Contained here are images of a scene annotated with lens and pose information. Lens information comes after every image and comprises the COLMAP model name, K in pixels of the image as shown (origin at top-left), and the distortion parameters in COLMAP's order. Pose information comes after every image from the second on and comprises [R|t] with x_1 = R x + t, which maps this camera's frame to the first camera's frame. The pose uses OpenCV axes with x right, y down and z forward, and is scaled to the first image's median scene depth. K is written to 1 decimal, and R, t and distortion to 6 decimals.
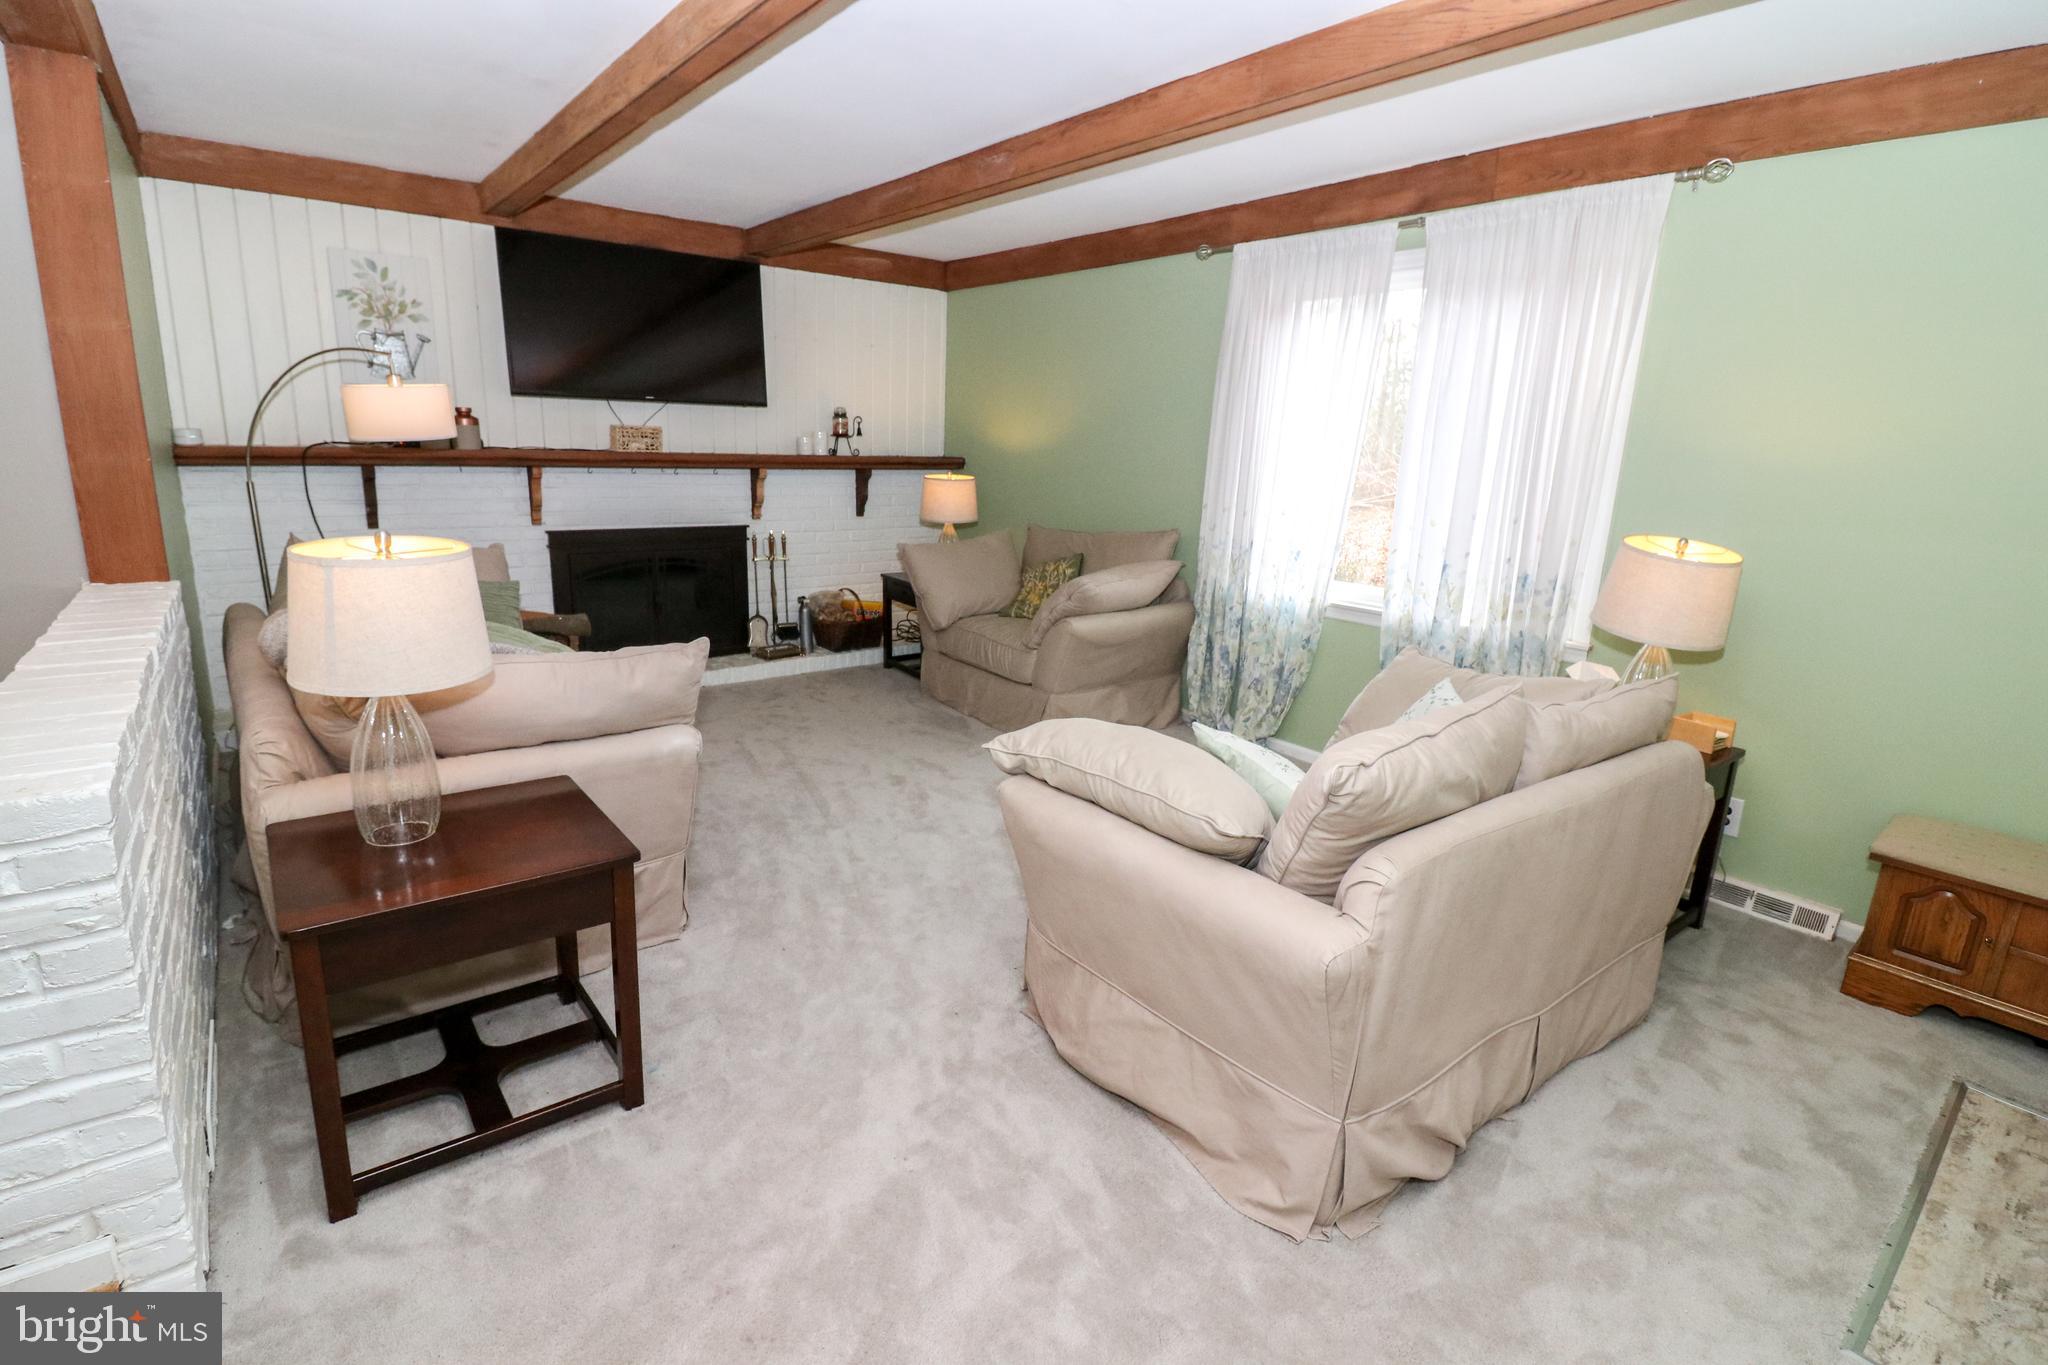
lens RADIAL K [[952.2, 0, 1010.0], [0, 952.2, 662.6], [0, 0, 1]] dist [0.000645, -0.011357]
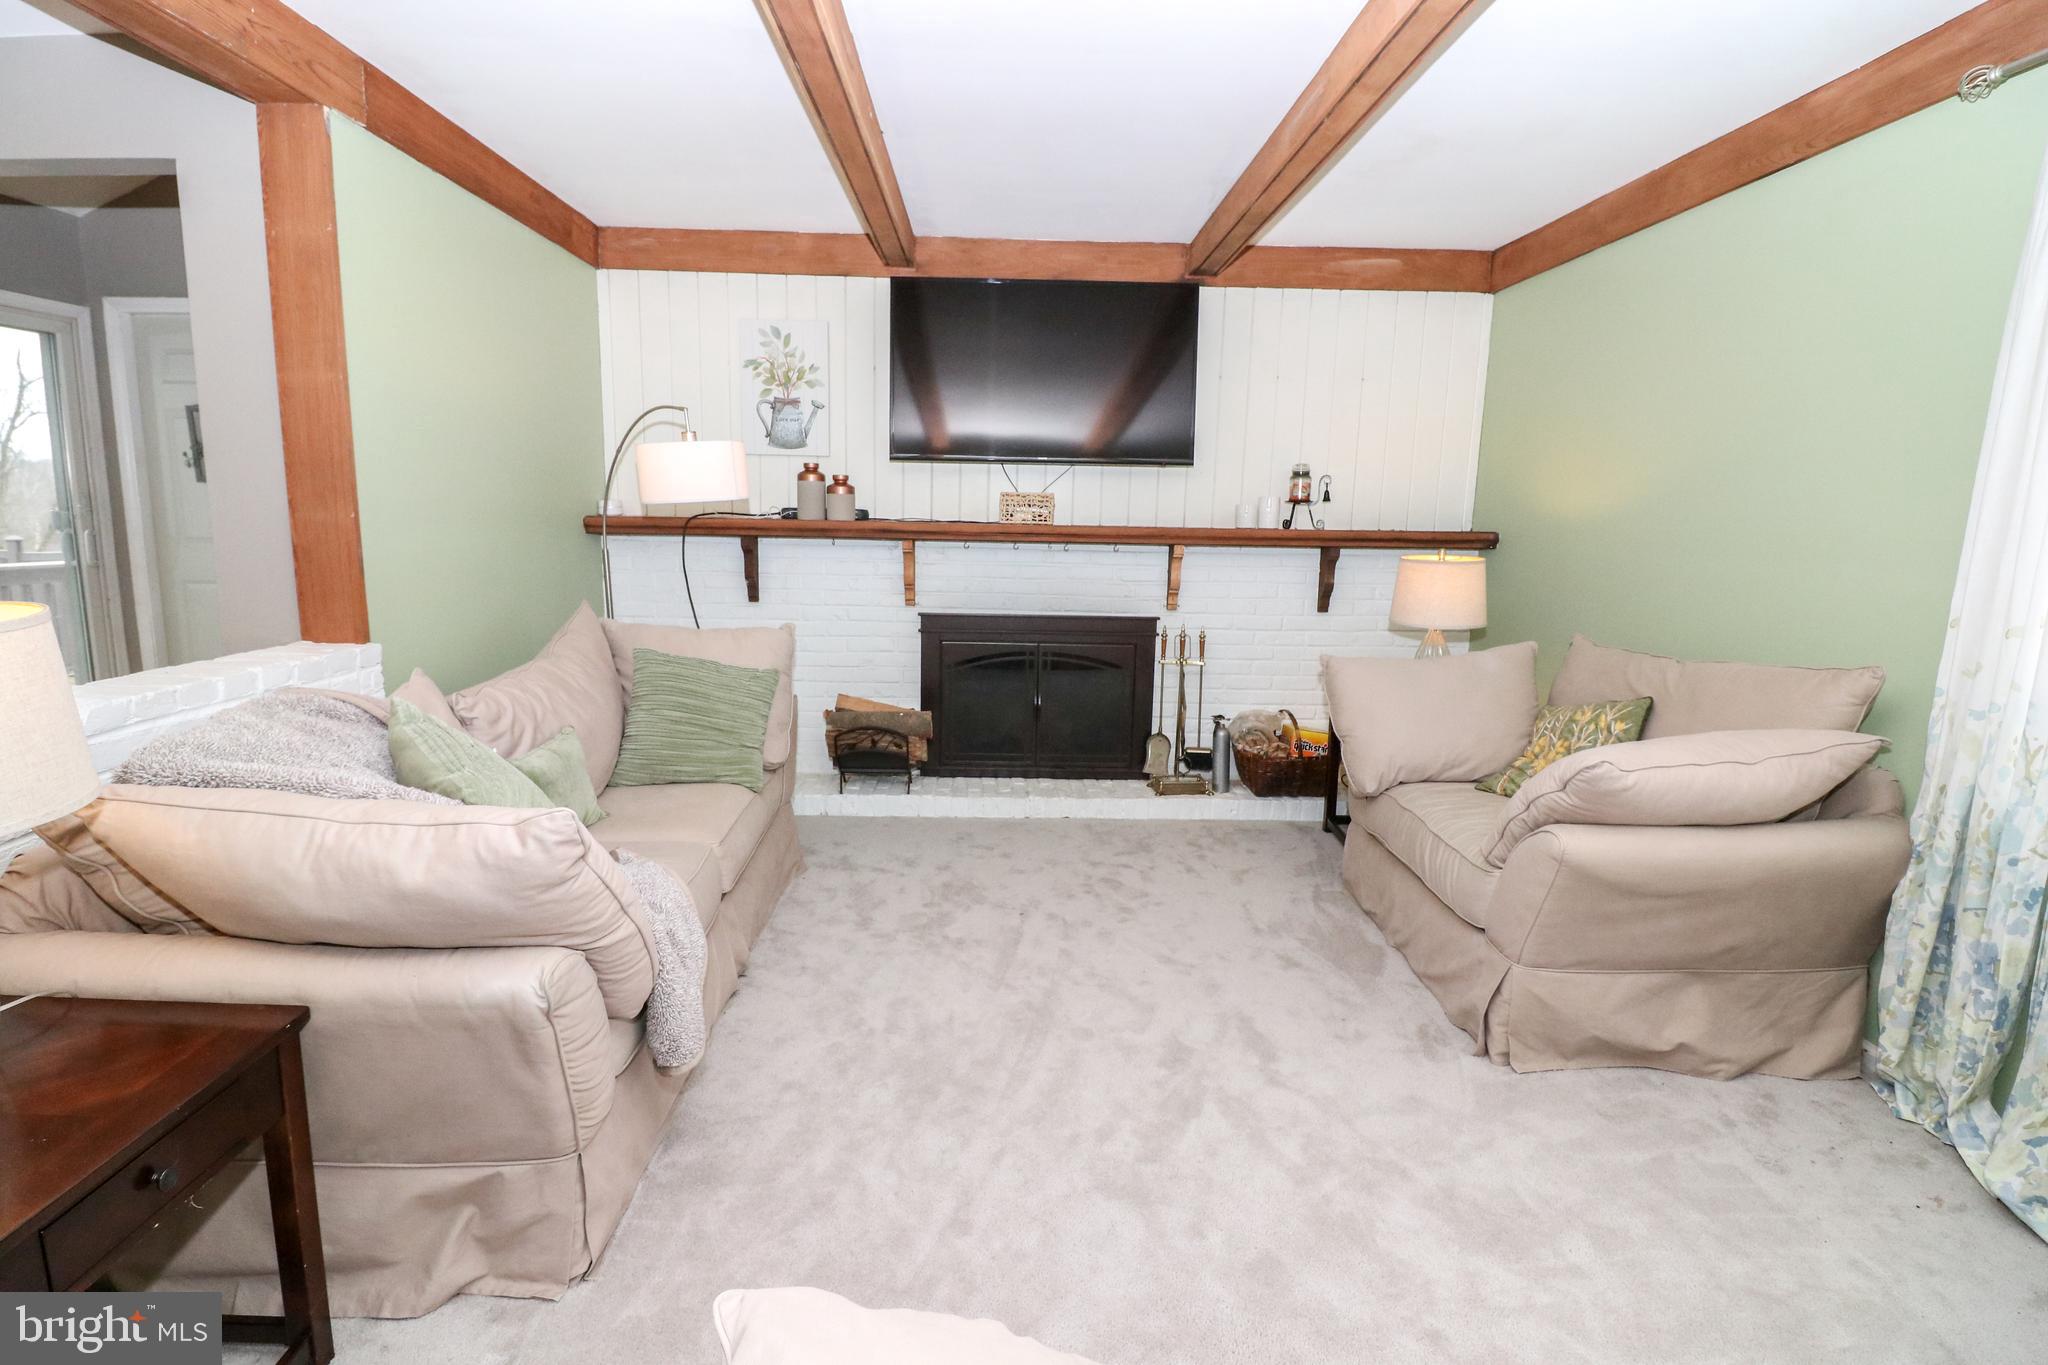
lens RADIAL K [[952.2, 0, 1010.0], [0, 952.2, 662.6], [0, 0, 1]] dist [0.000645, -0.011357]
pose [[0.797935, 0.075005, -0.598058, 0.105819], [-0.130796, 0.990131, -0.050333, -0.058694], [0.588381, 0.118386, 0.799871, 0.347644]]
